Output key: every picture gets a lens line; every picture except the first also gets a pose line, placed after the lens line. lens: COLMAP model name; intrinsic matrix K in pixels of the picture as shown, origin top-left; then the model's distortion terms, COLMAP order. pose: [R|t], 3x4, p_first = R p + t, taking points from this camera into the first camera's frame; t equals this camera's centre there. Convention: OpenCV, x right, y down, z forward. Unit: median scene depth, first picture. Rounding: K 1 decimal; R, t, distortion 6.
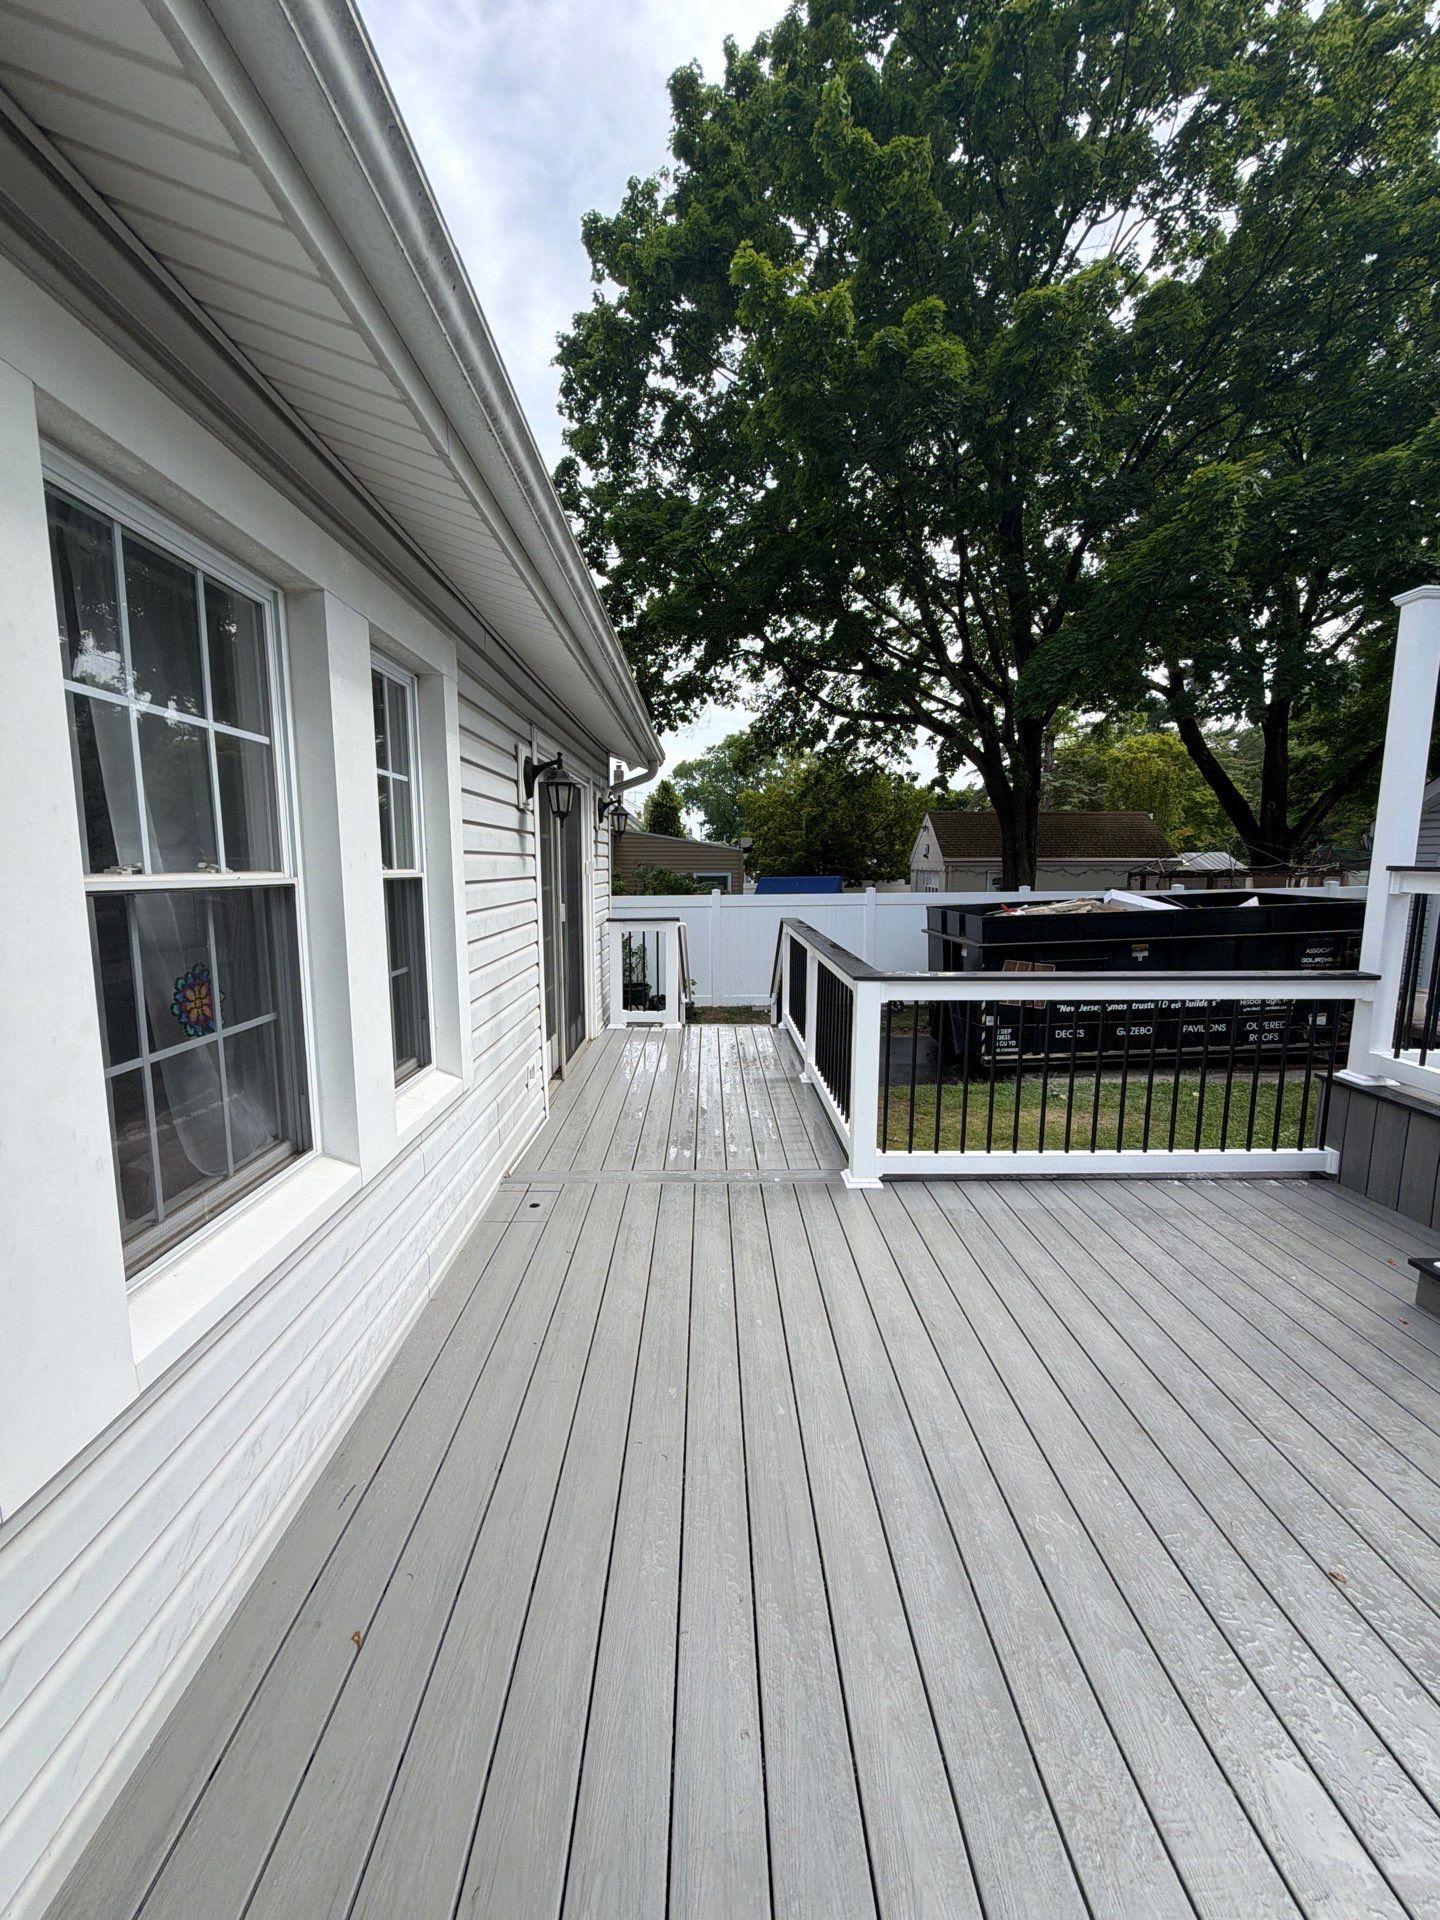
lens RADIAL K [[762.8, 0, 720.0], [0, 762.8, 960.0], [0, 0, 1]] dist [-0.000368, -0.000077]
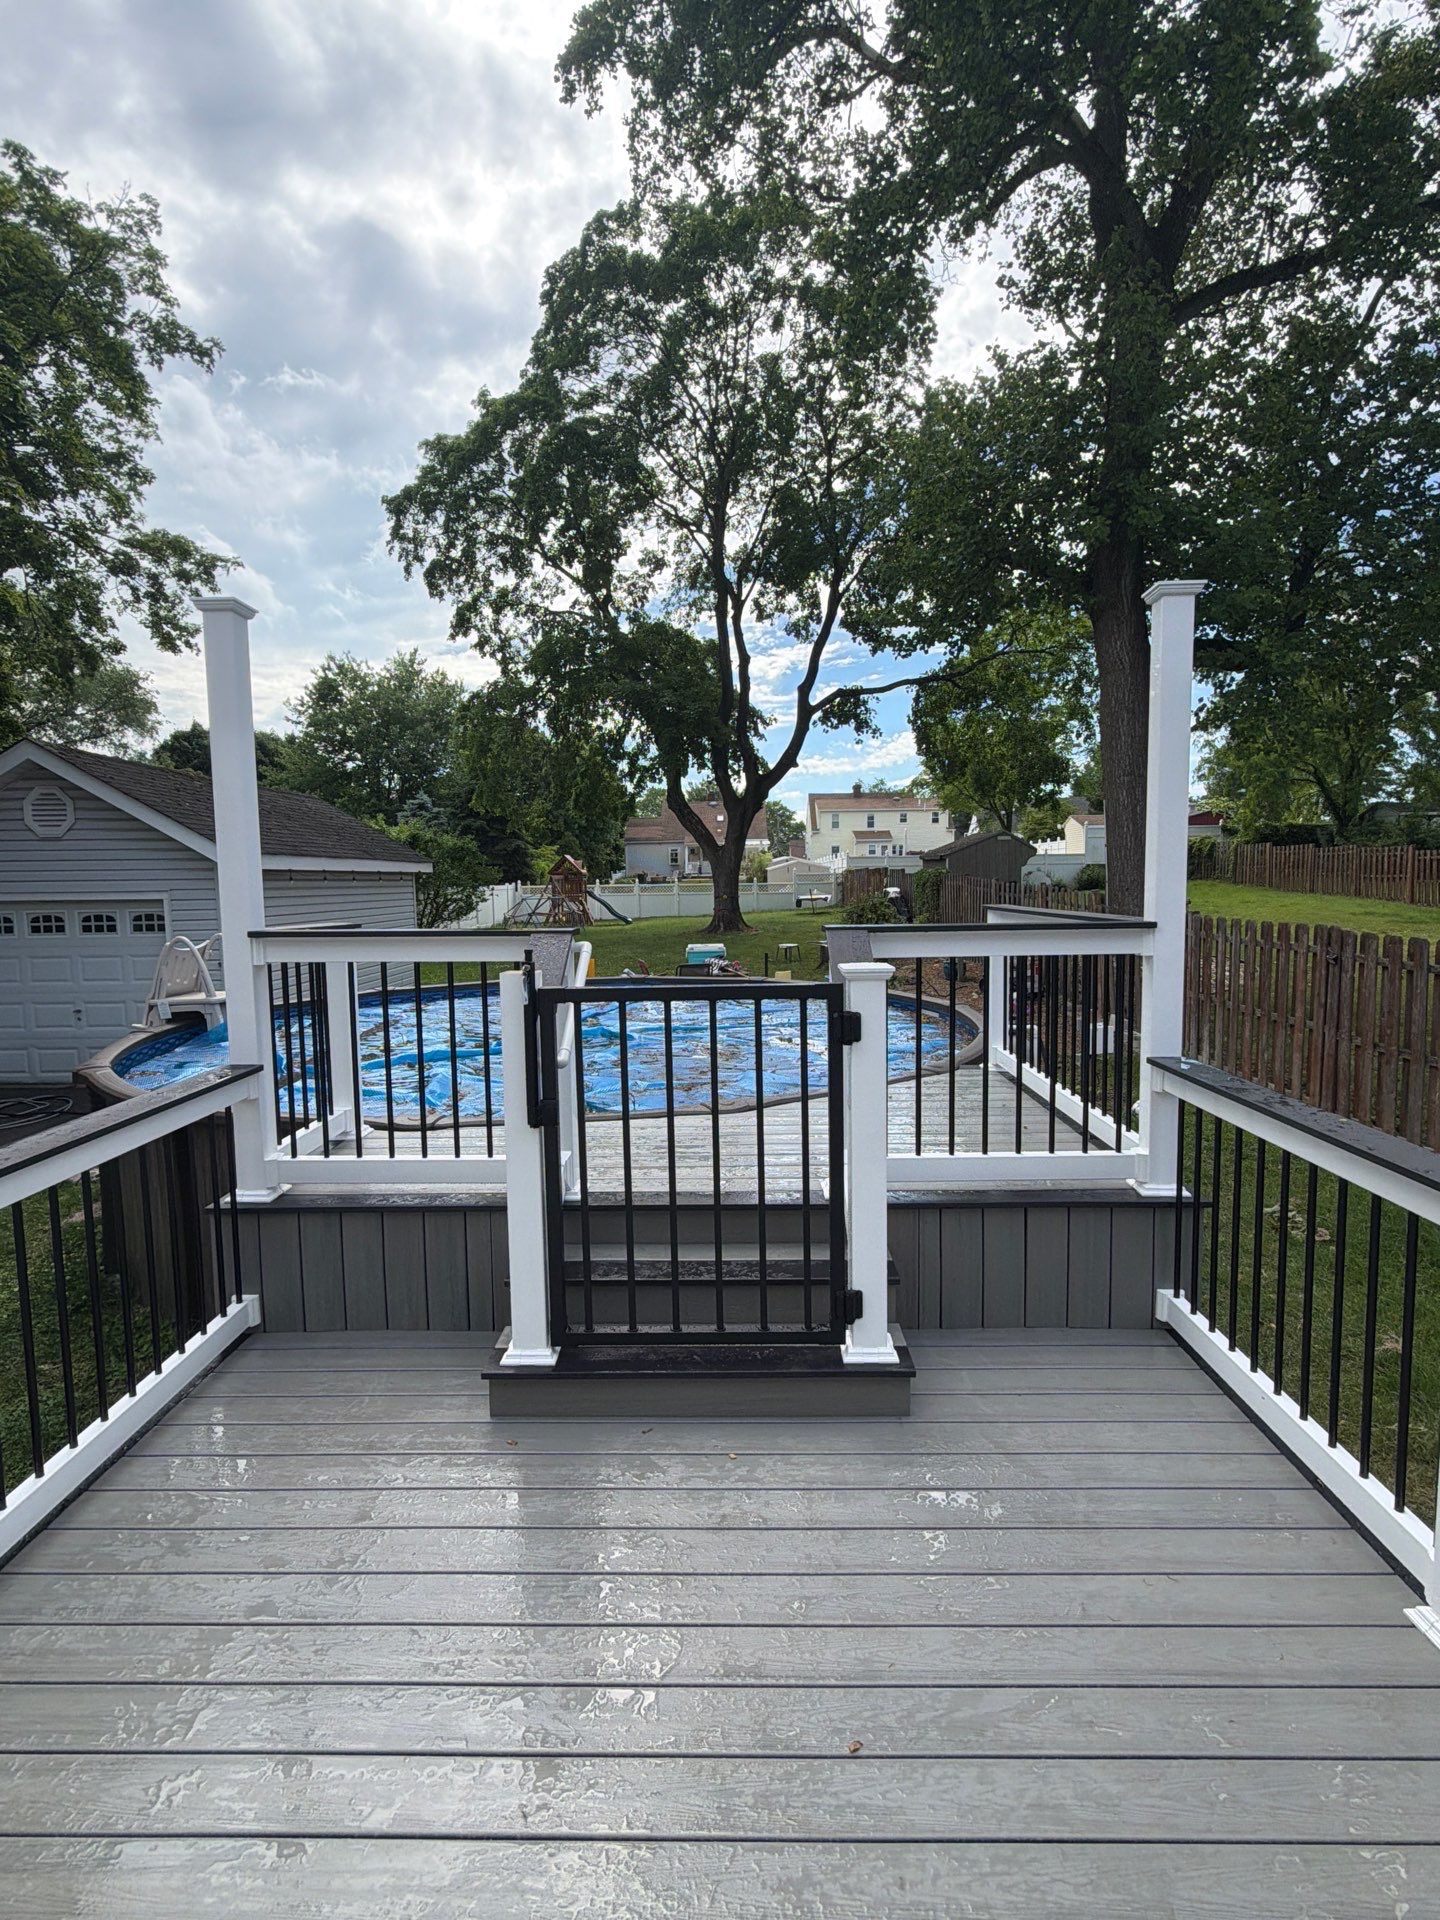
lens RADIAL K [[923.7, 0, 718.5], [0, 923.7, 965.3], [0, 0, 1]] dist [0.001371, 0.000183]
pose [[0.033200, -0.093407, 0.995074, -0.019838], [0.143292, 0.985782, 0.087754, -0.022373], [-0.989123, 0.139673, 0.046112, 0.101095]]
